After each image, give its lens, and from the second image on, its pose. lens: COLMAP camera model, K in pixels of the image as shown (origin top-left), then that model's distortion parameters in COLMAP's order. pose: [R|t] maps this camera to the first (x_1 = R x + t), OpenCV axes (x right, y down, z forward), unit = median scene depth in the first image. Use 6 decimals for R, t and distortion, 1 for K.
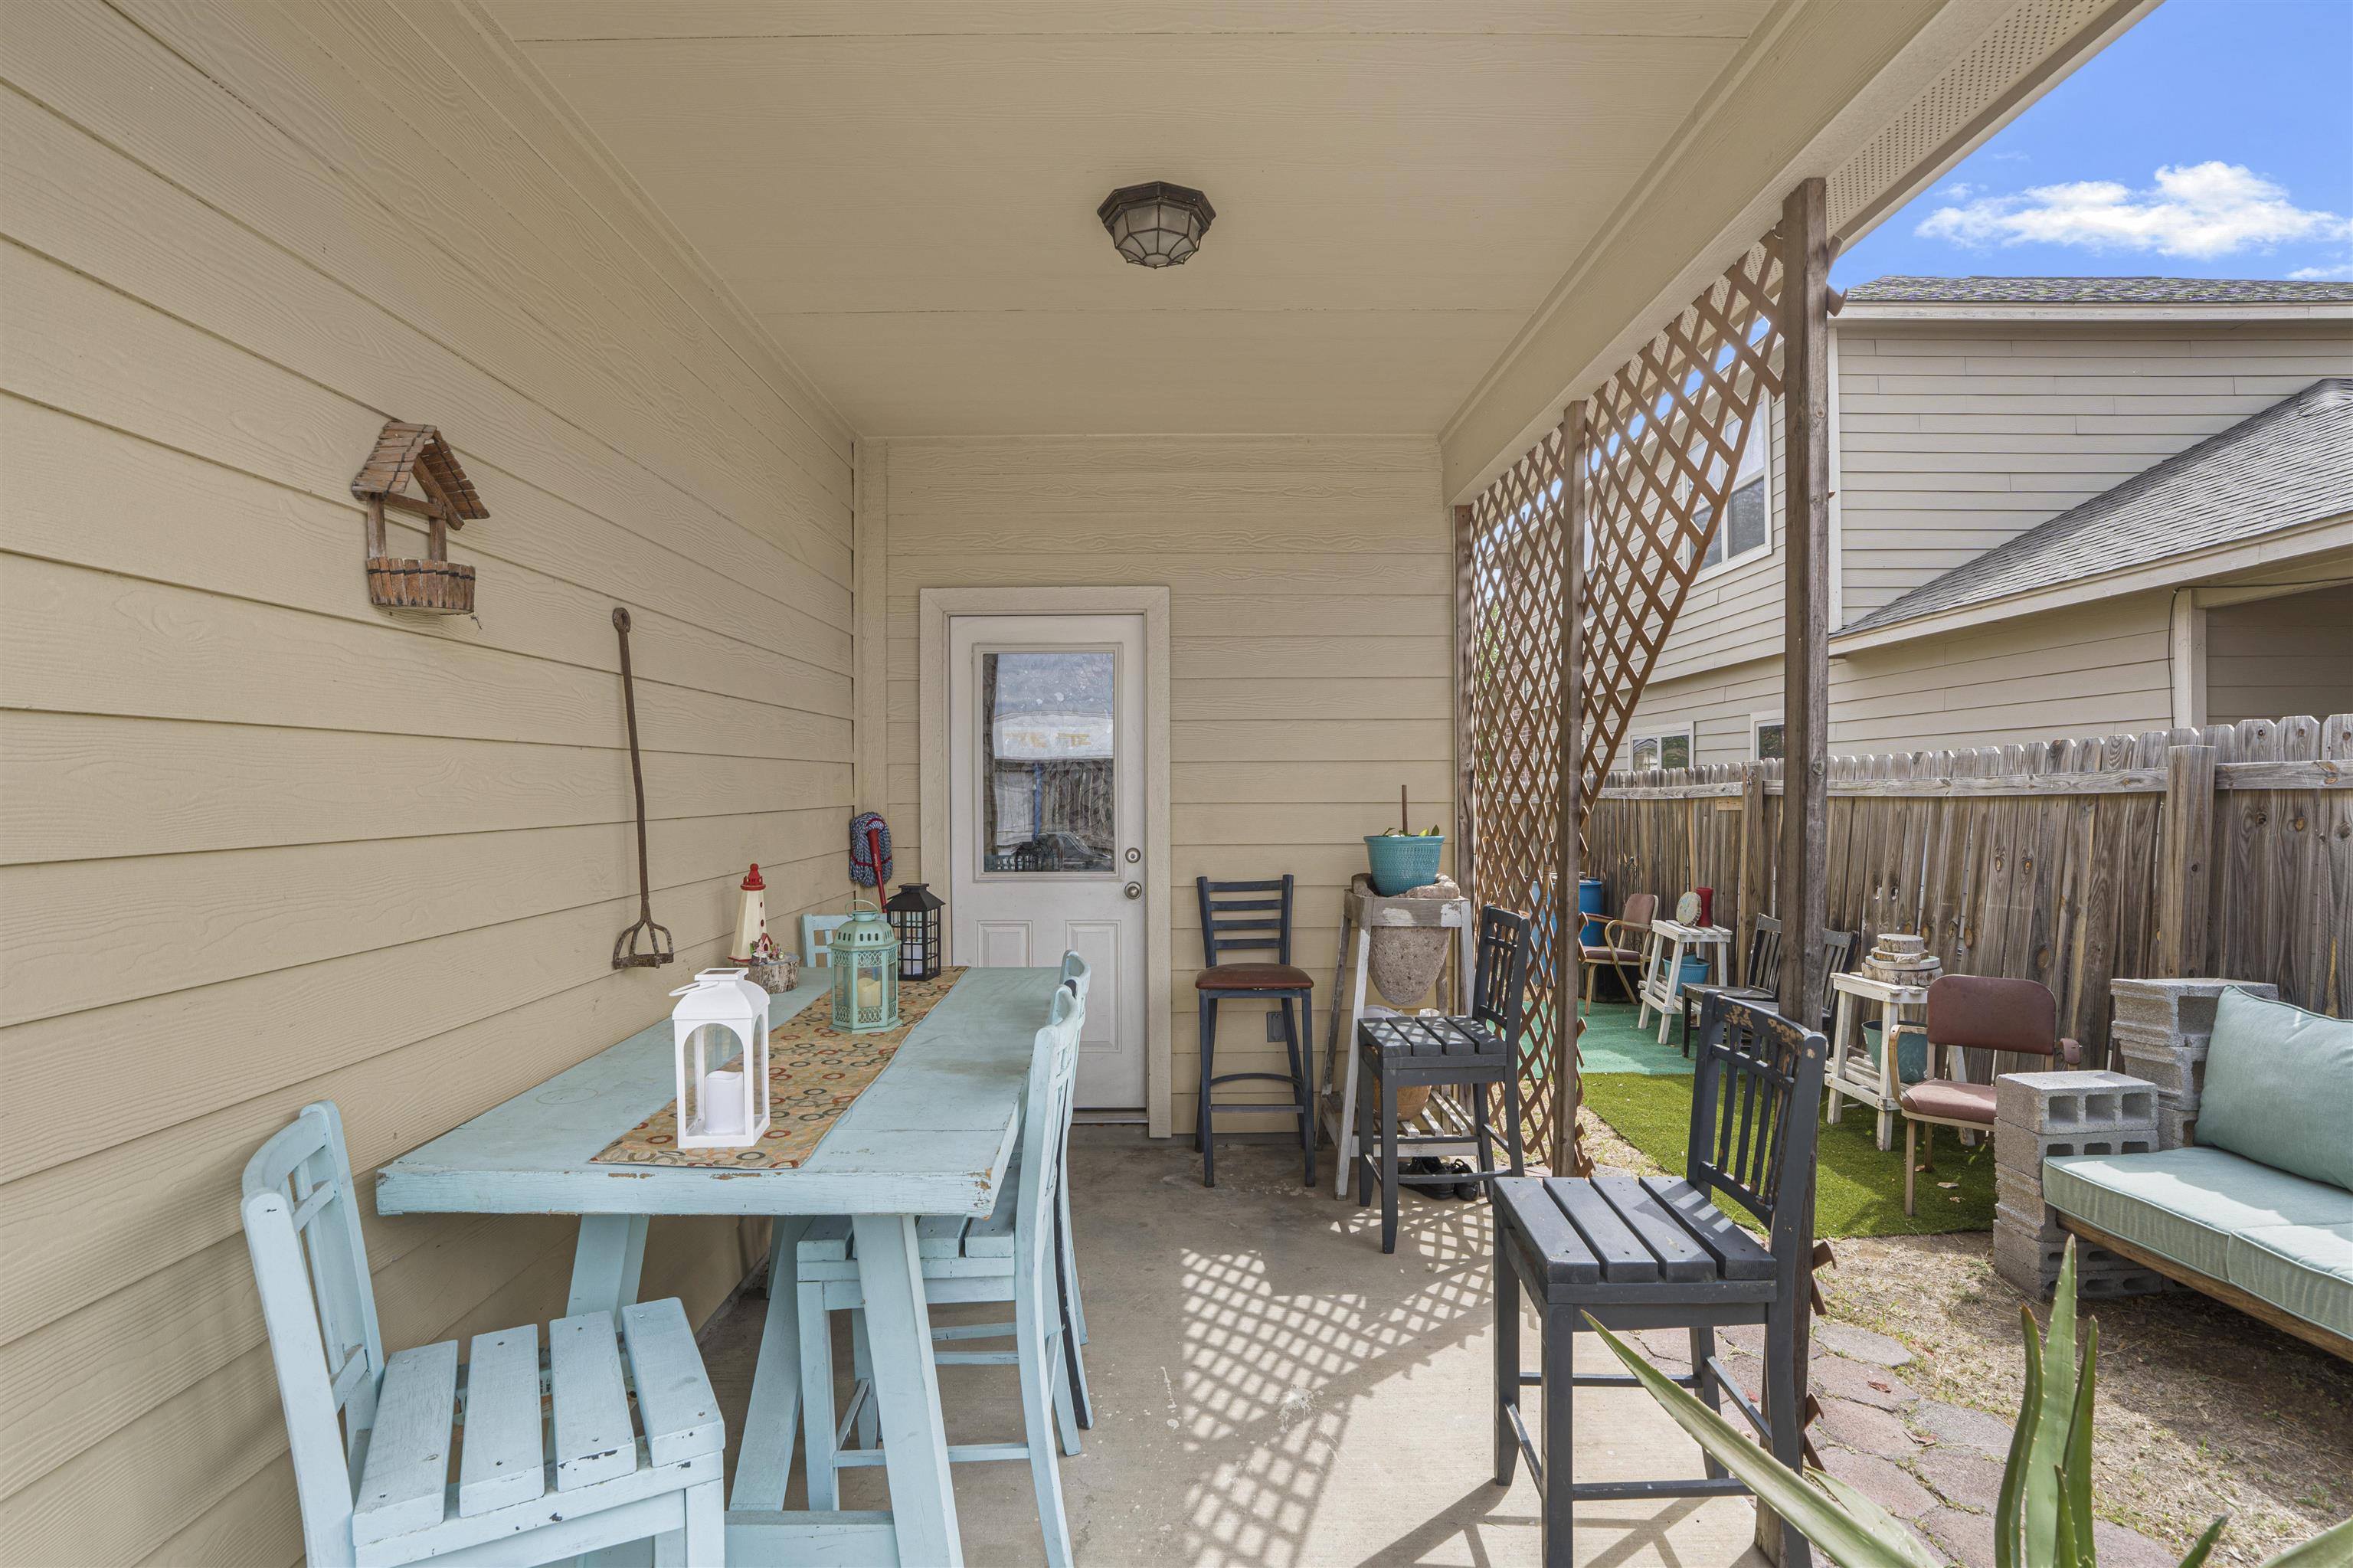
lens RADIAL K [[1102.3, 0, 1178.0], [0, 1102.3, 779.0], [0, 0, 1]] dist [-0.064553, 0.023278]
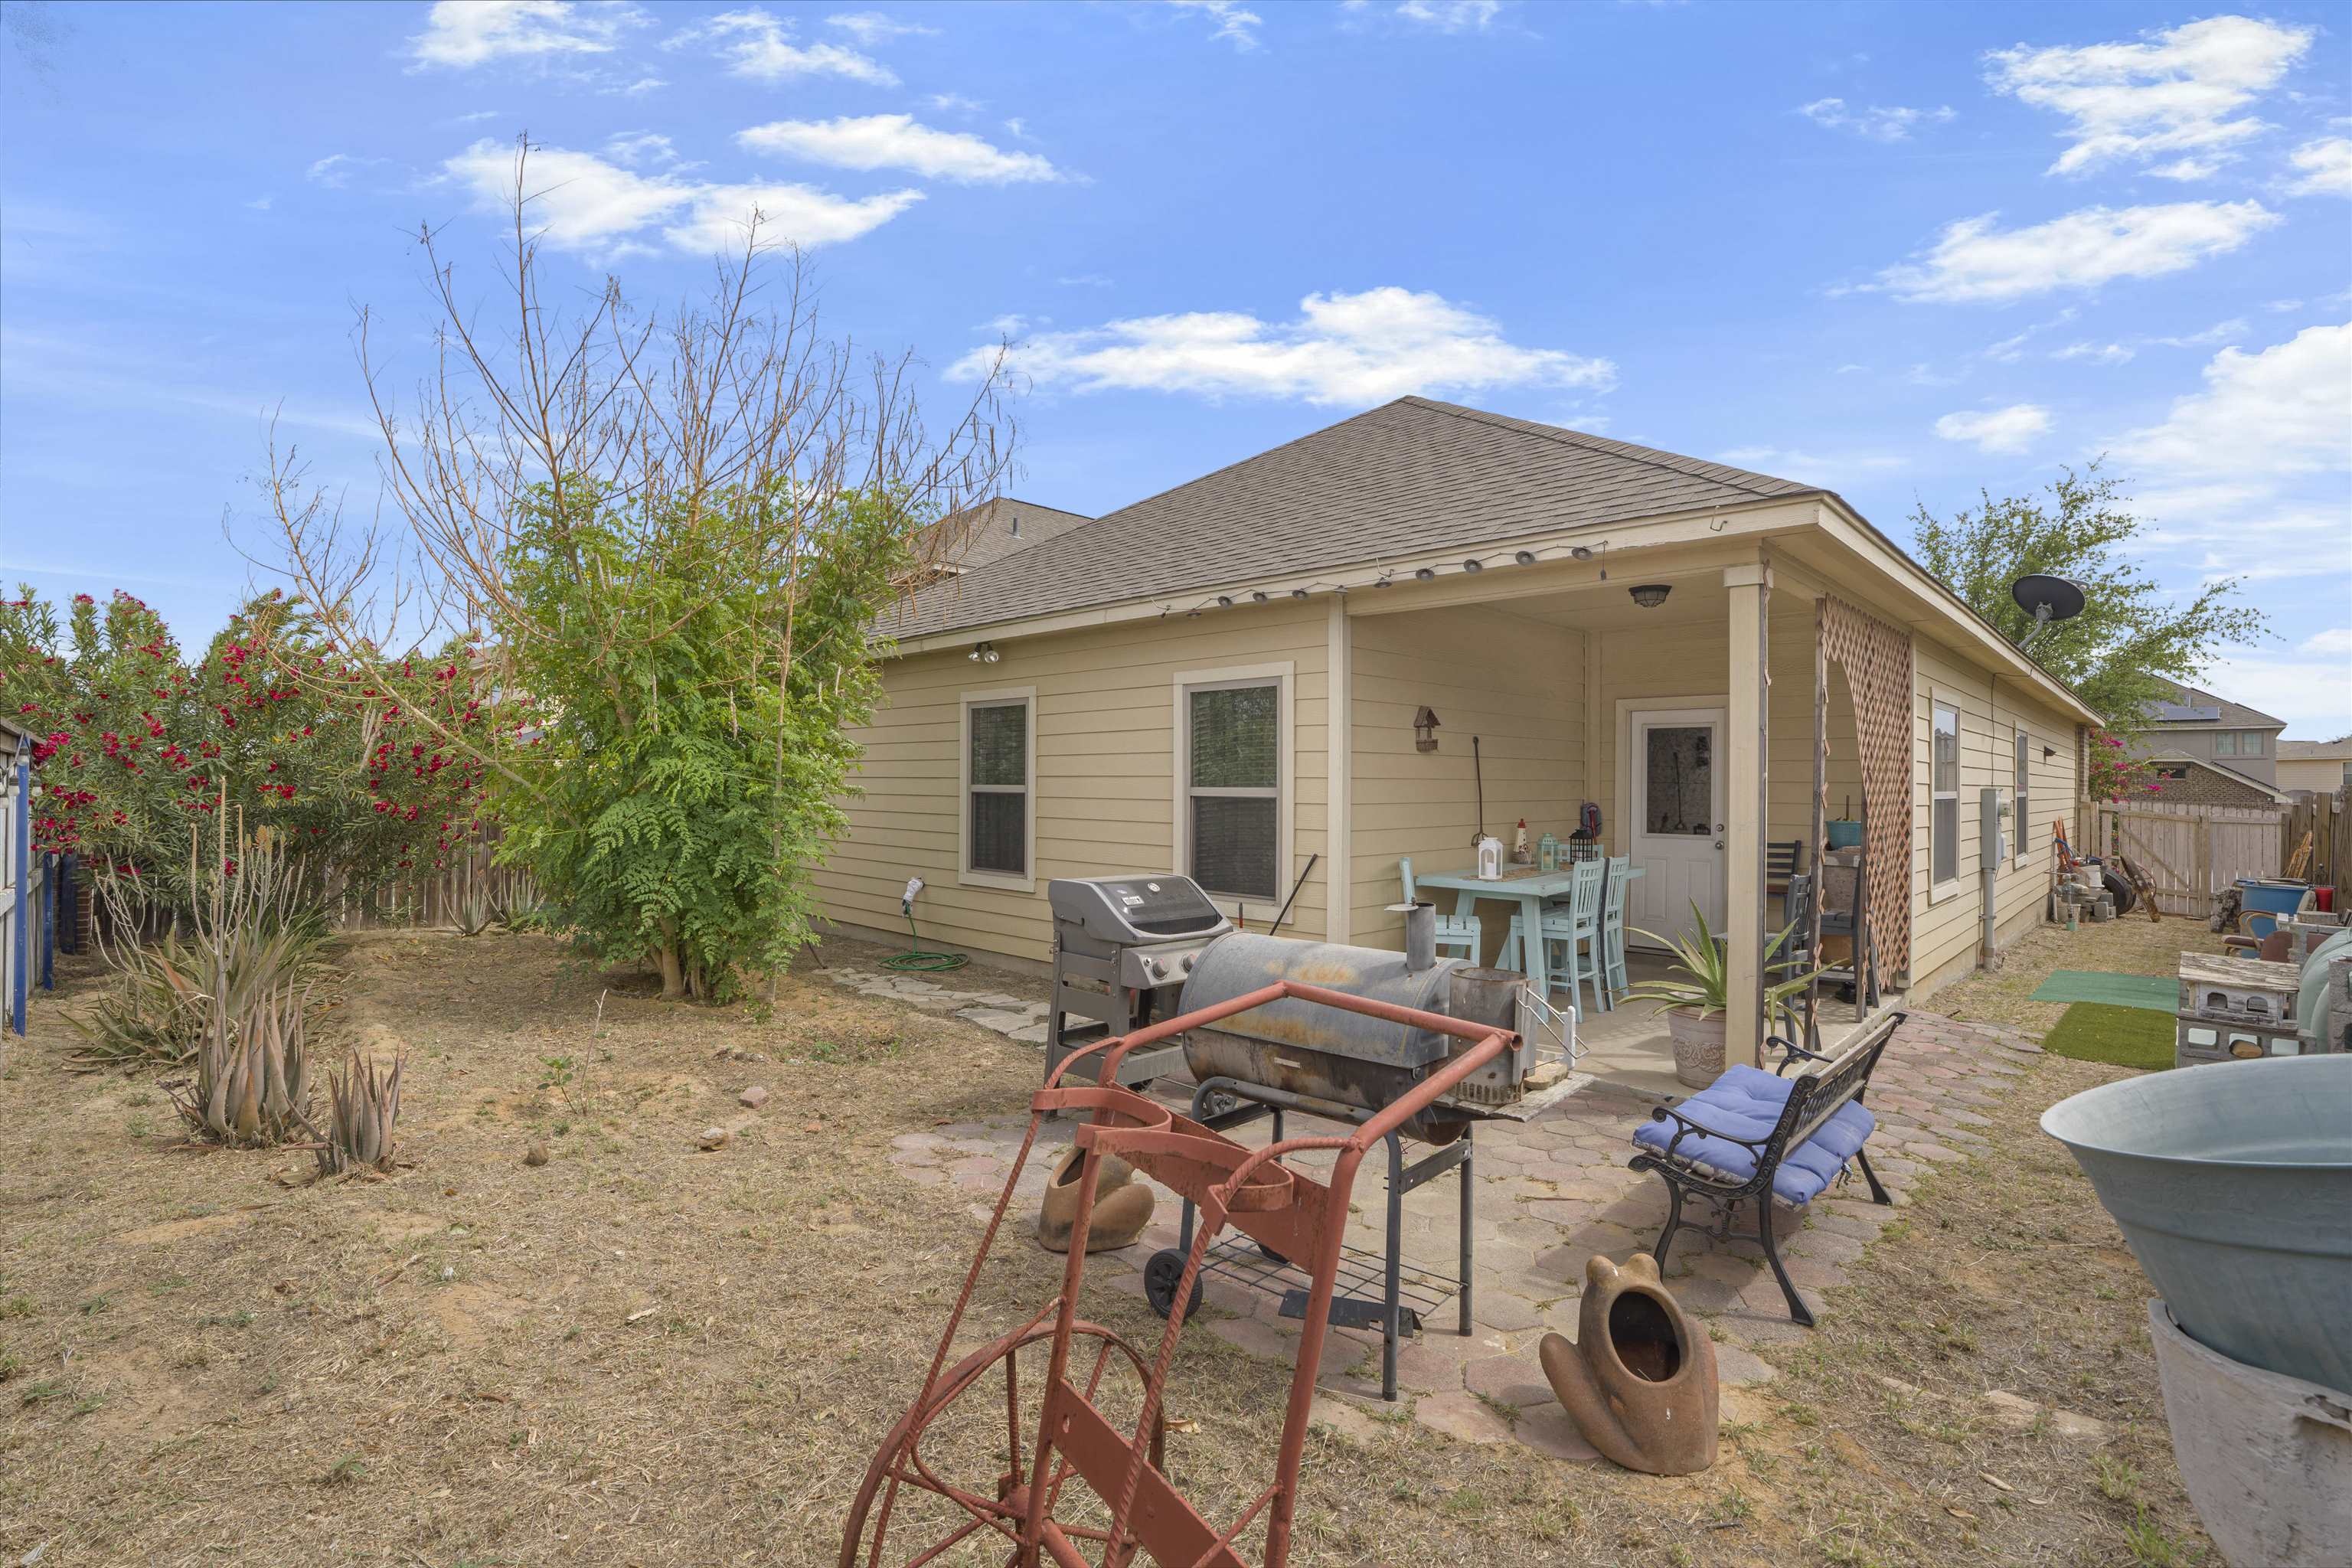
lens RADIAL K [[1101.8, 0, 1177.5], [0, 1101.8, 779.0], [0, 0, 1]] dist [-0.064553, 0.023278]
pose [[0.700337, 0.007906, -0.713769, 1.686562], [-0.007840, 0.999964, 0.003383, -0.046755], [0.713769, 0.003227, 0.700373, -2.712630]]
